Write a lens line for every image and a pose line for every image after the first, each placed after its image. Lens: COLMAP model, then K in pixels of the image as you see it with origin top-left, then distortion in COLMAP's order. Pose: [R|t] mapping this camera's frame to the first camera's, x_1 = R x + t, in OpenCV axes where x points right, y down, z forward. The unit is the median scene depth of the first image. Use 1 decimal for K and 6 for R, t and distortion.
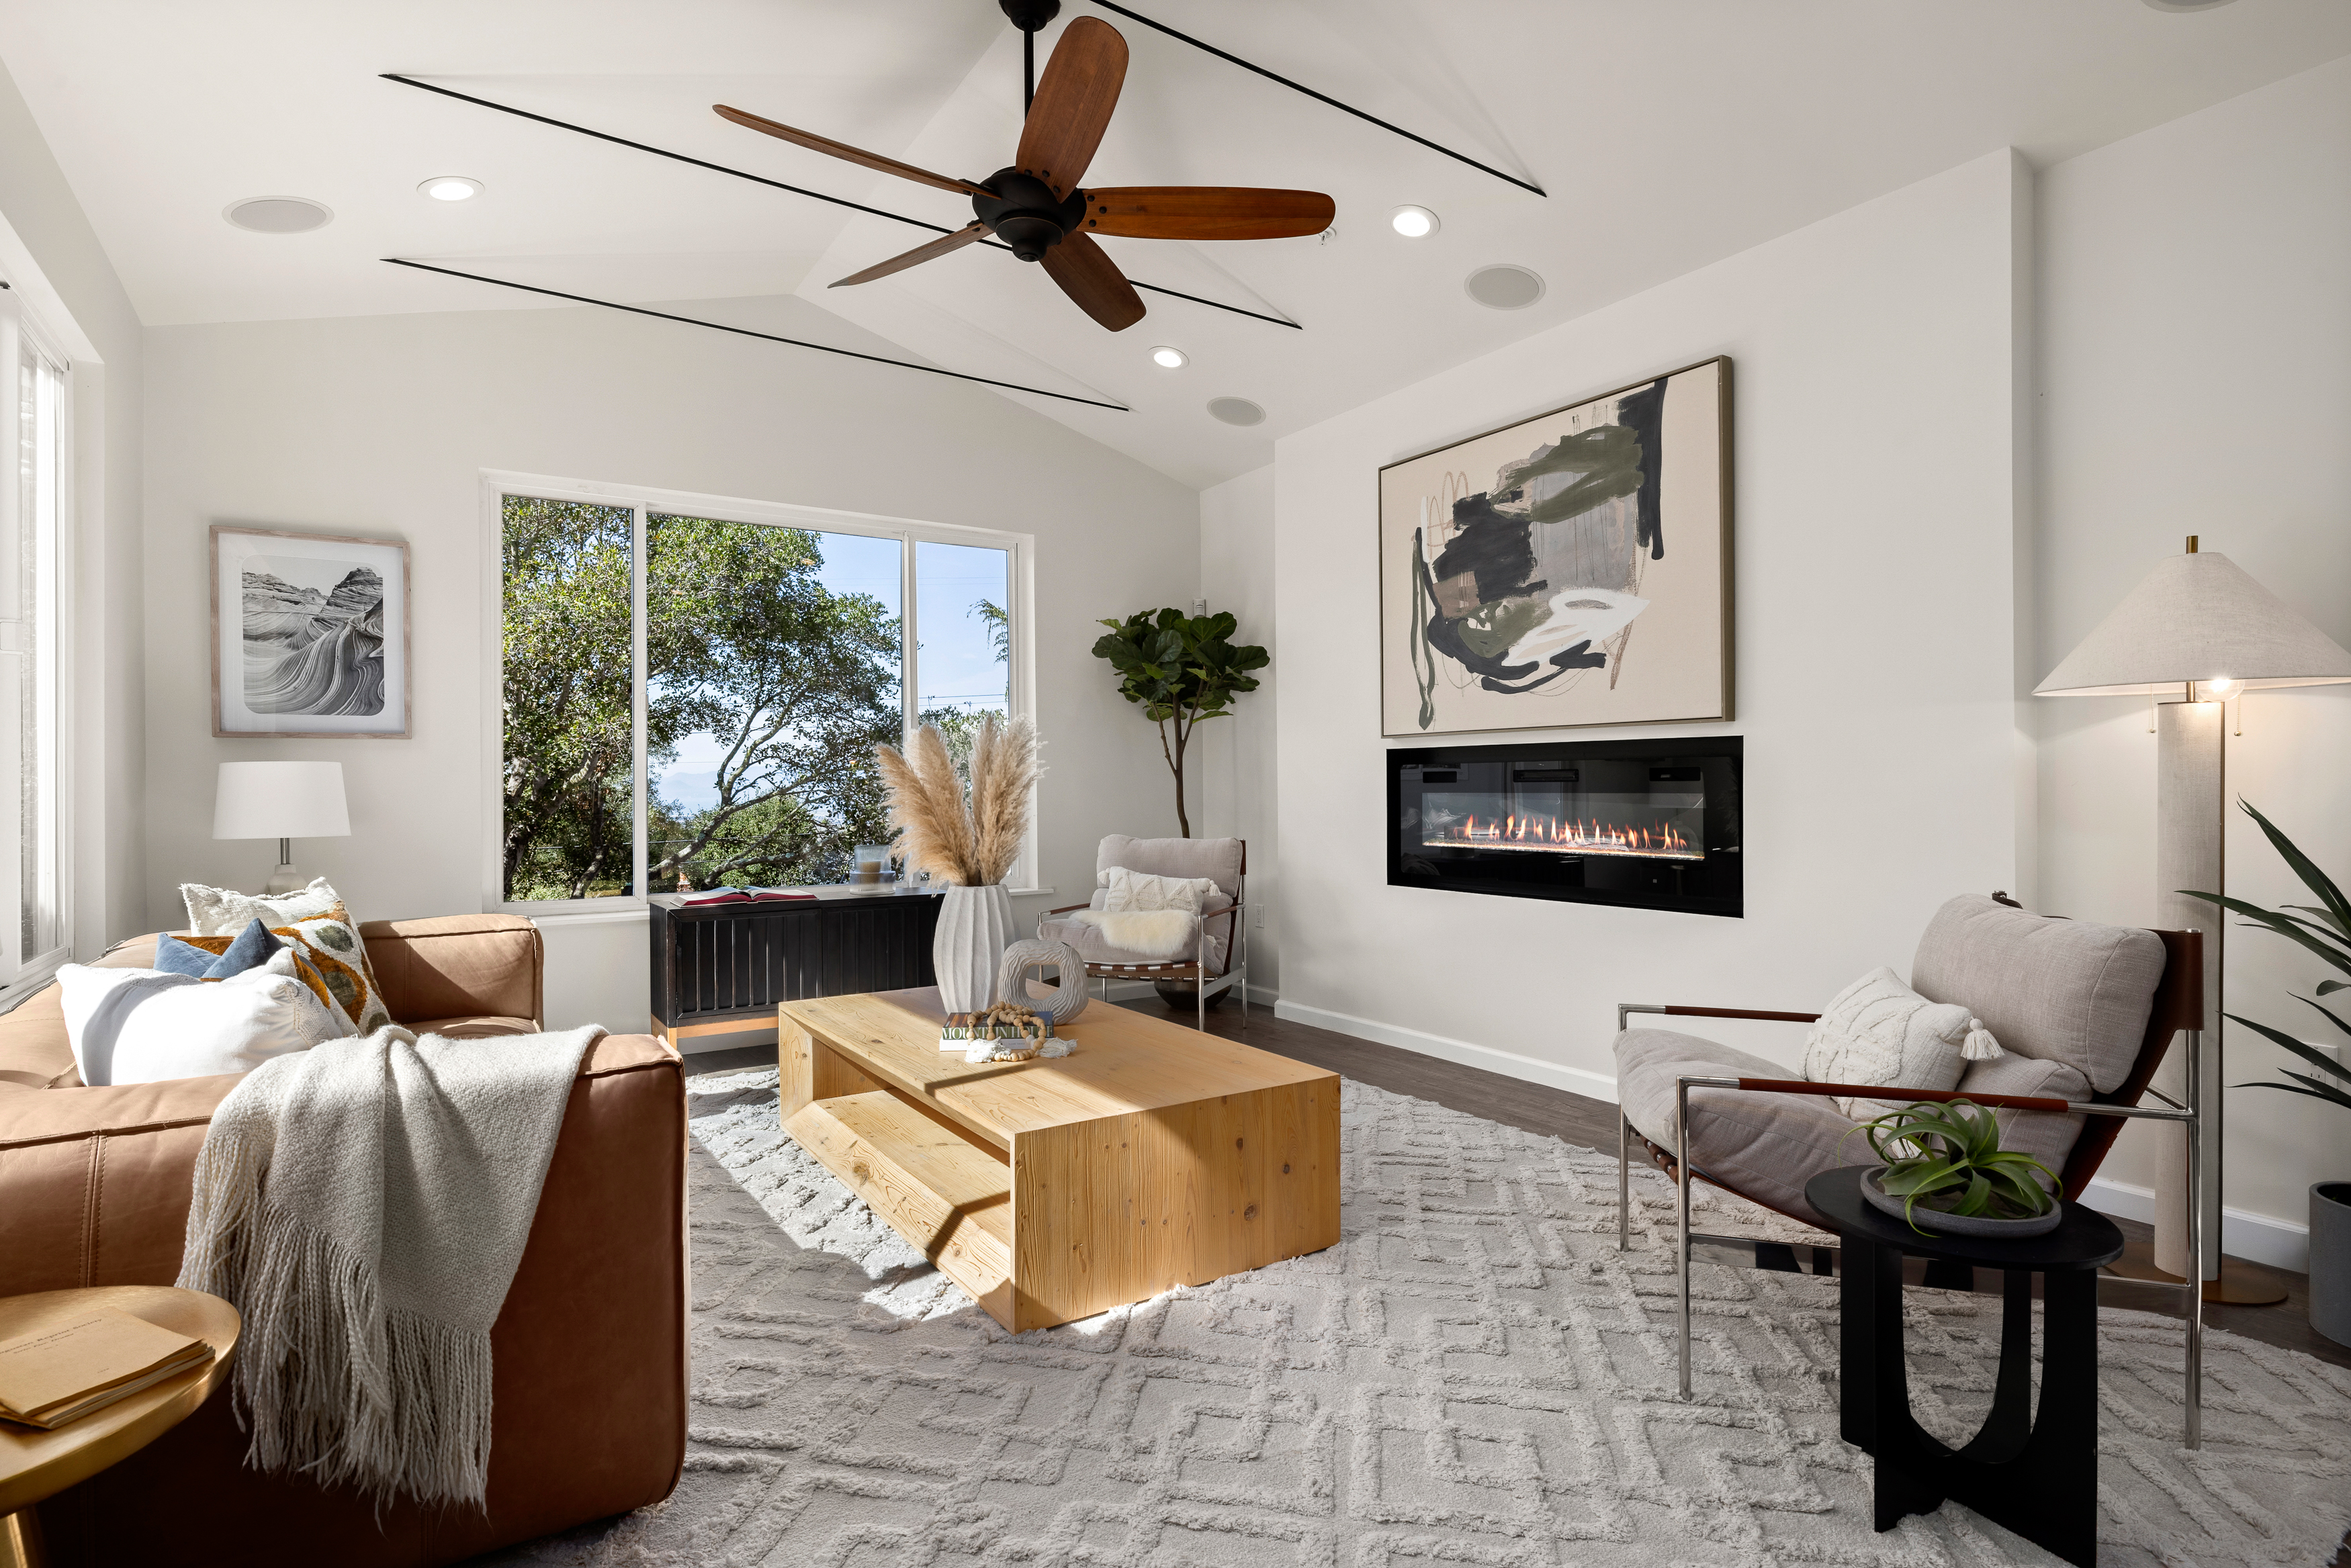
lens RADIAL K [[1178.7, 0, 1161.5], [0, 1178.7, 791.4], [0, 0, 1]] dist [-0.006952, 0.001821]
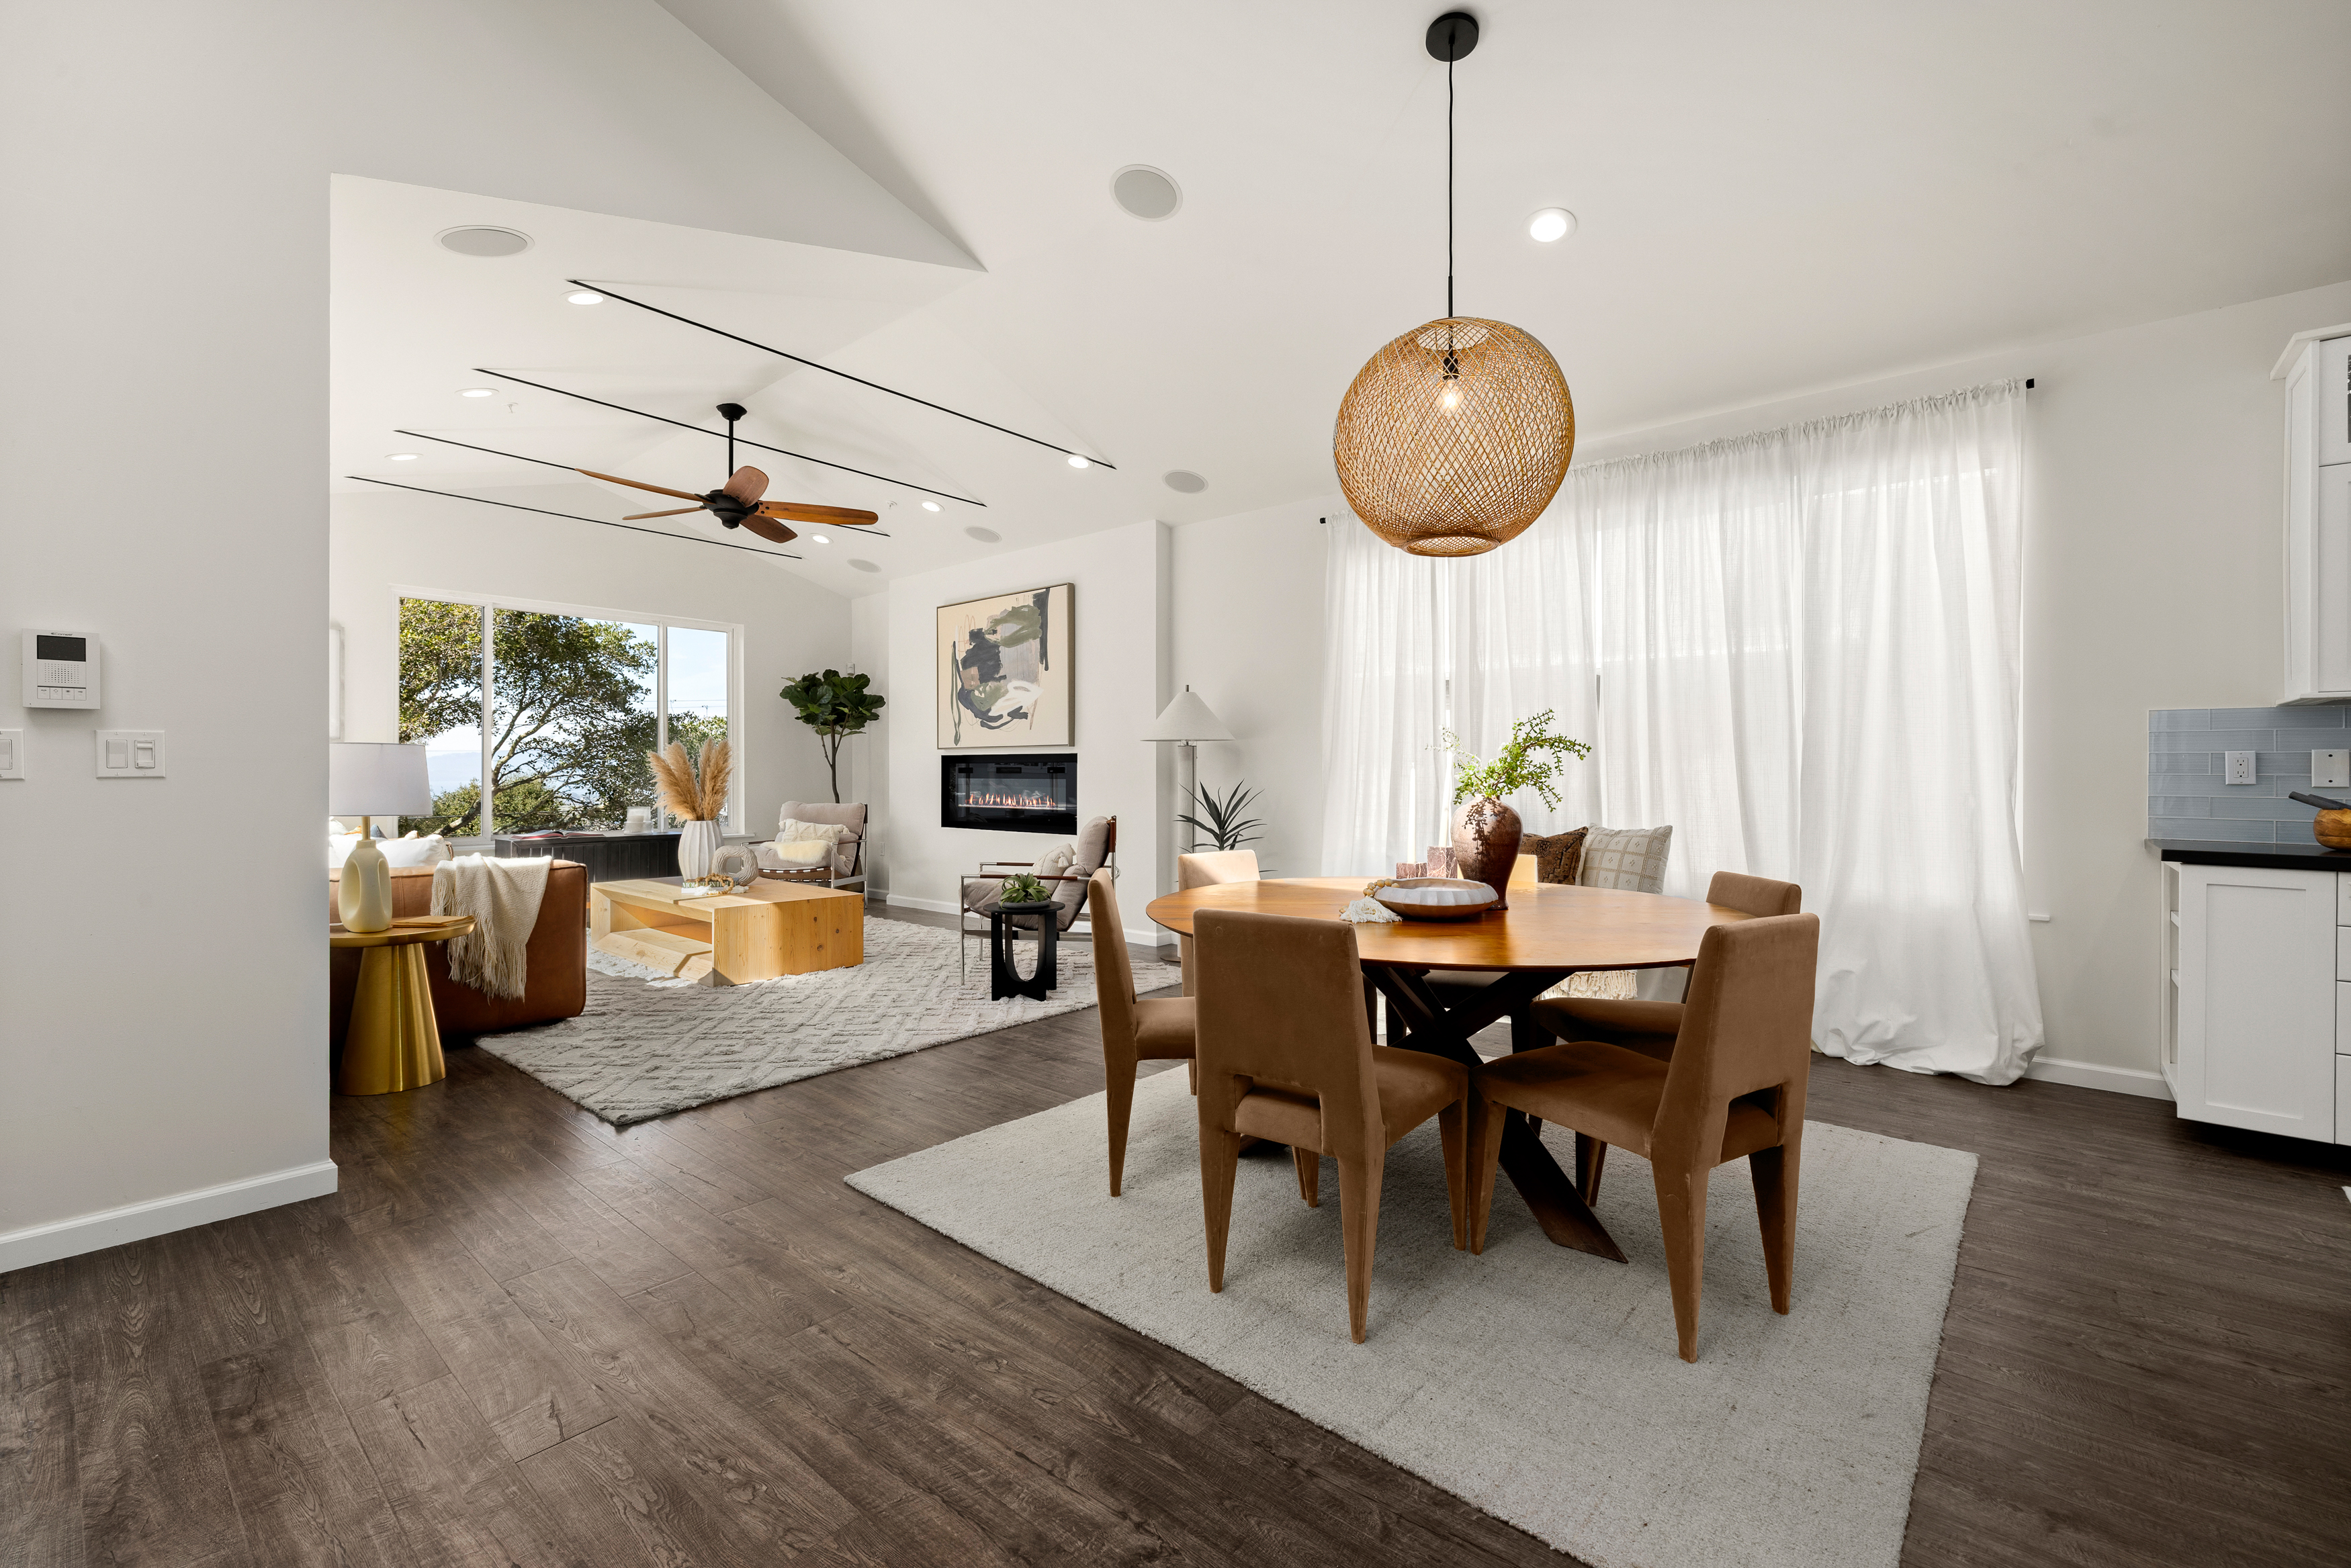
lens RADIAL K [[988.1, 0, 1162.7], [0, 988.1, 773.8], [0, 0, 1]] dist [0.001654, -0.000365]
pose [[0.963814, 0.009527, 0.266406, 0.131551], [-0.007774, 0.999941, -0.007634, 0.004028], [-0.266463, 0.005286, 0.963831, -0.729459]]
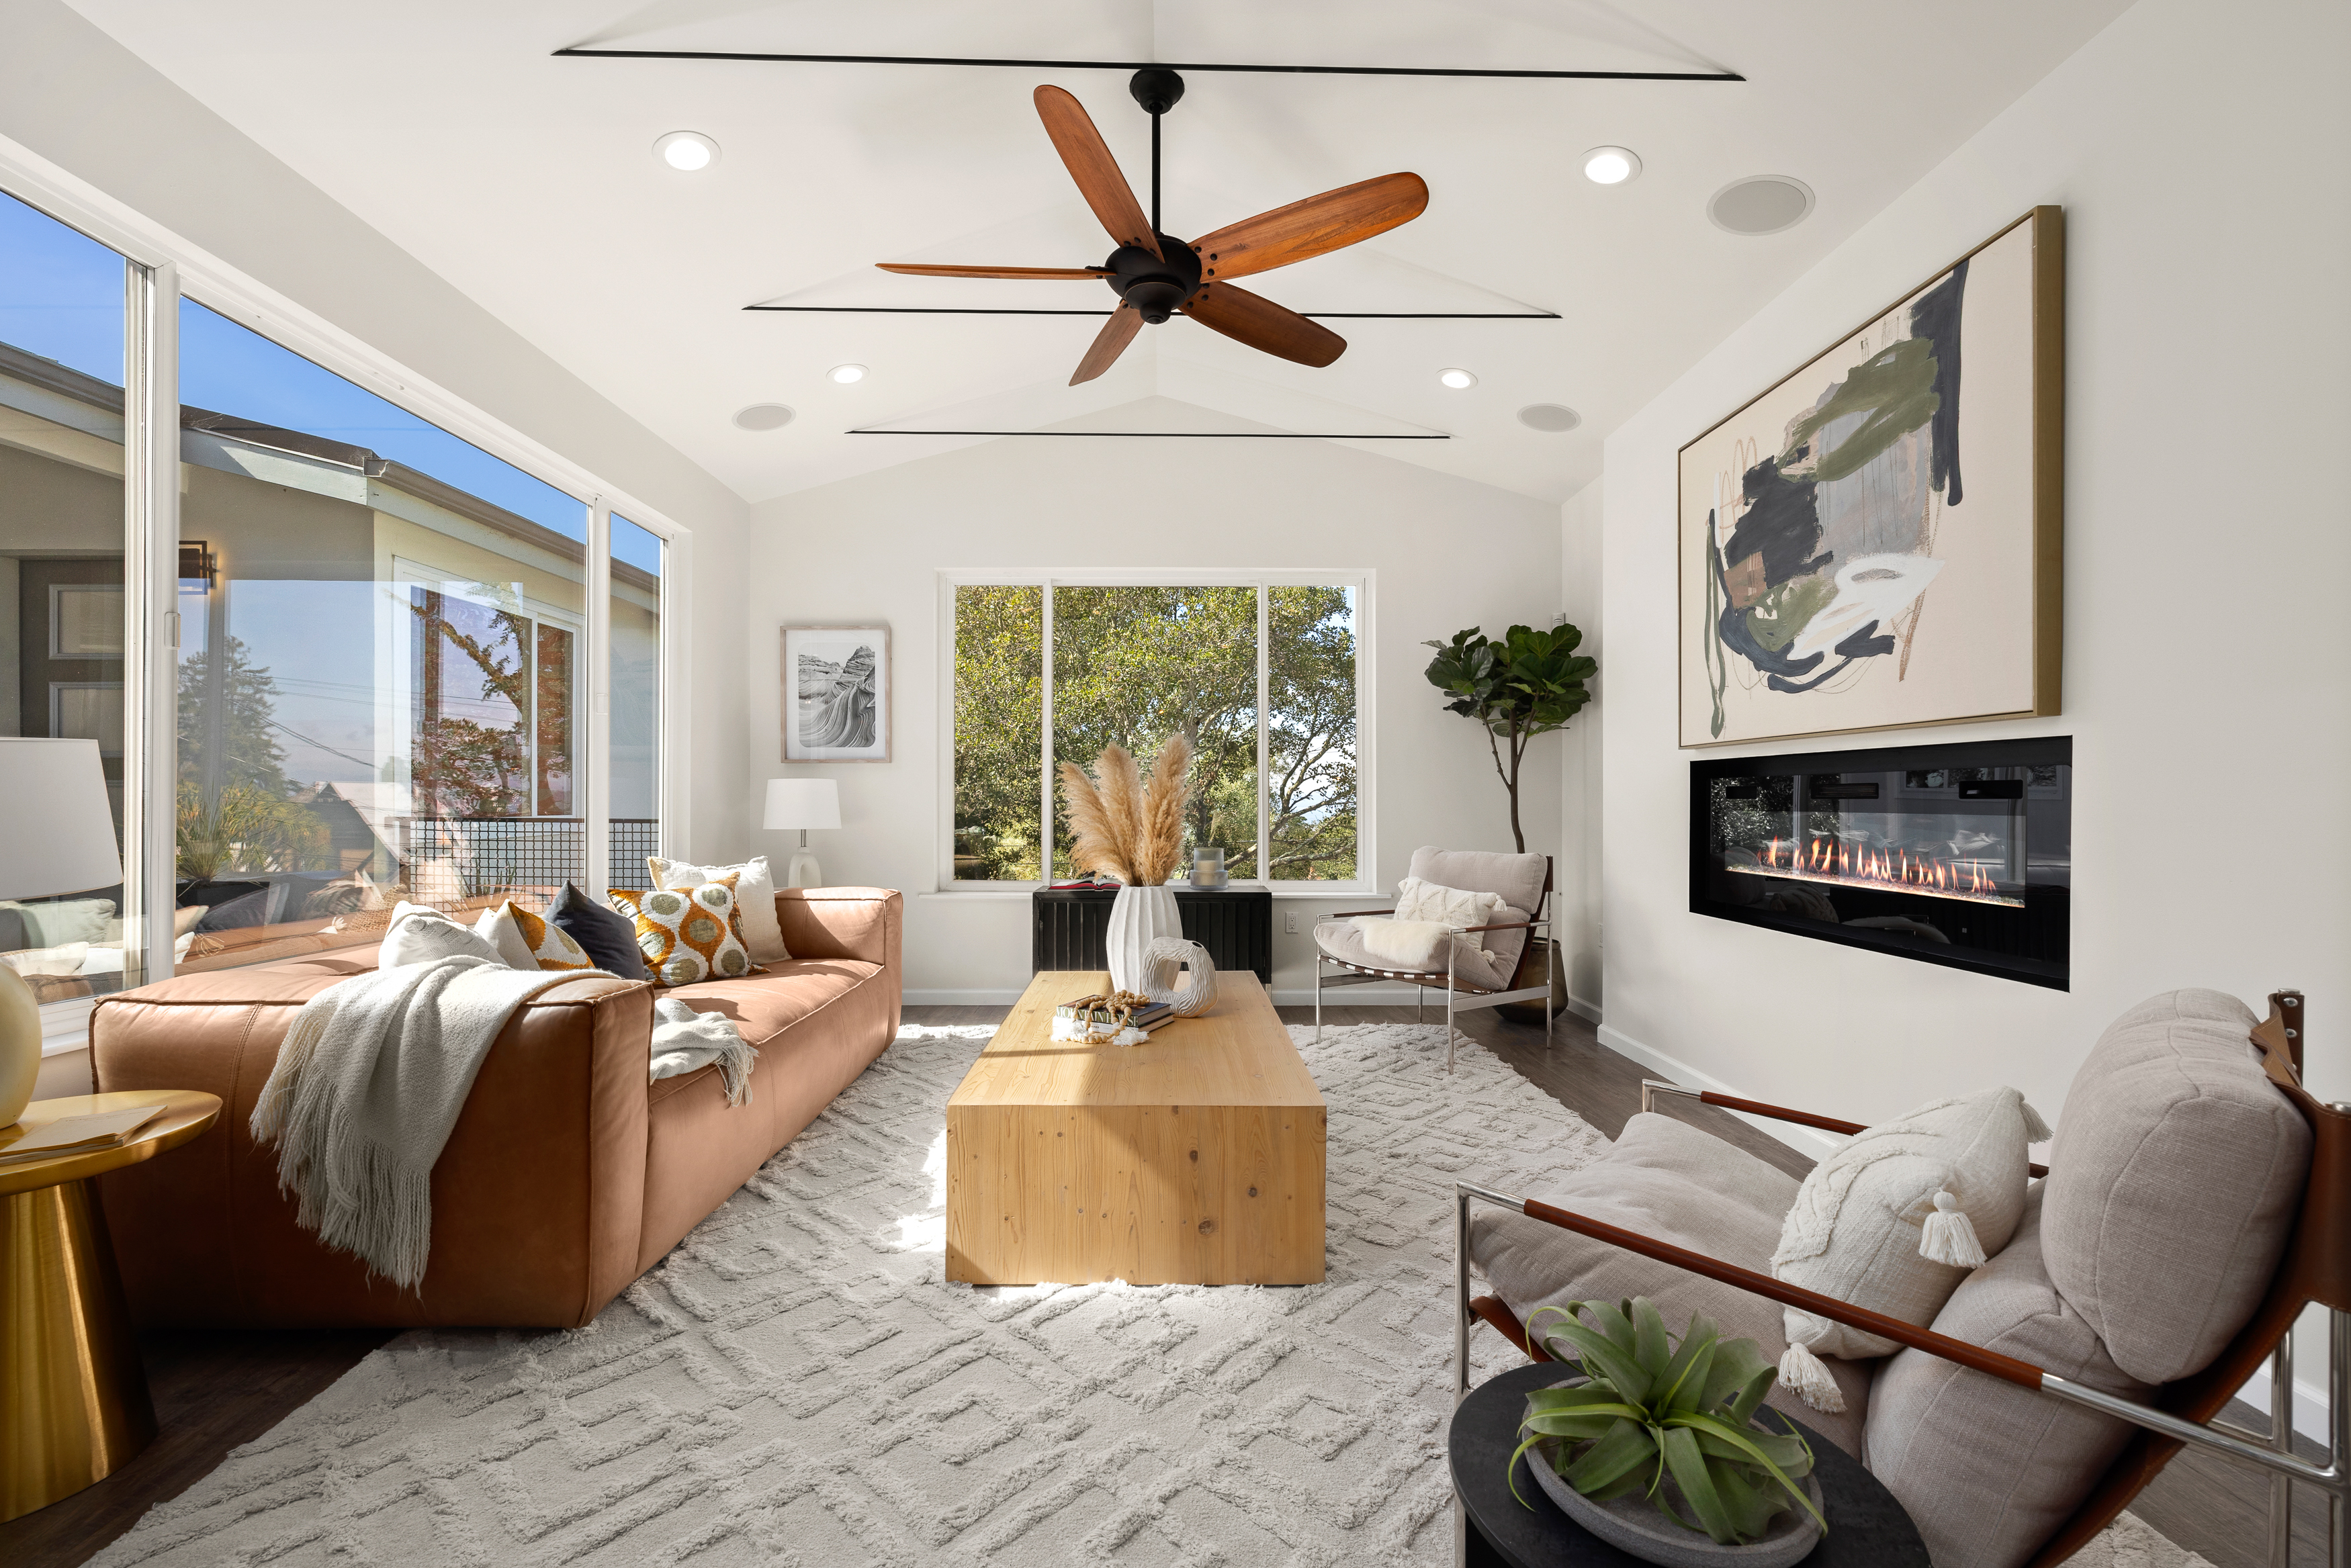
lens RADIAL K [[988.1, 0, 1160.0], [0, 988.1, 806.9], [0, 0, 1]] dist [0.001654, -0.000365]
pose [[0.839822, 0.011866, -0.542732, 0.307688], [-0.009463, 0.999929, 0.007218, -0.002822], [0.542779, -0.000926, 0.839875, 0.171489]]
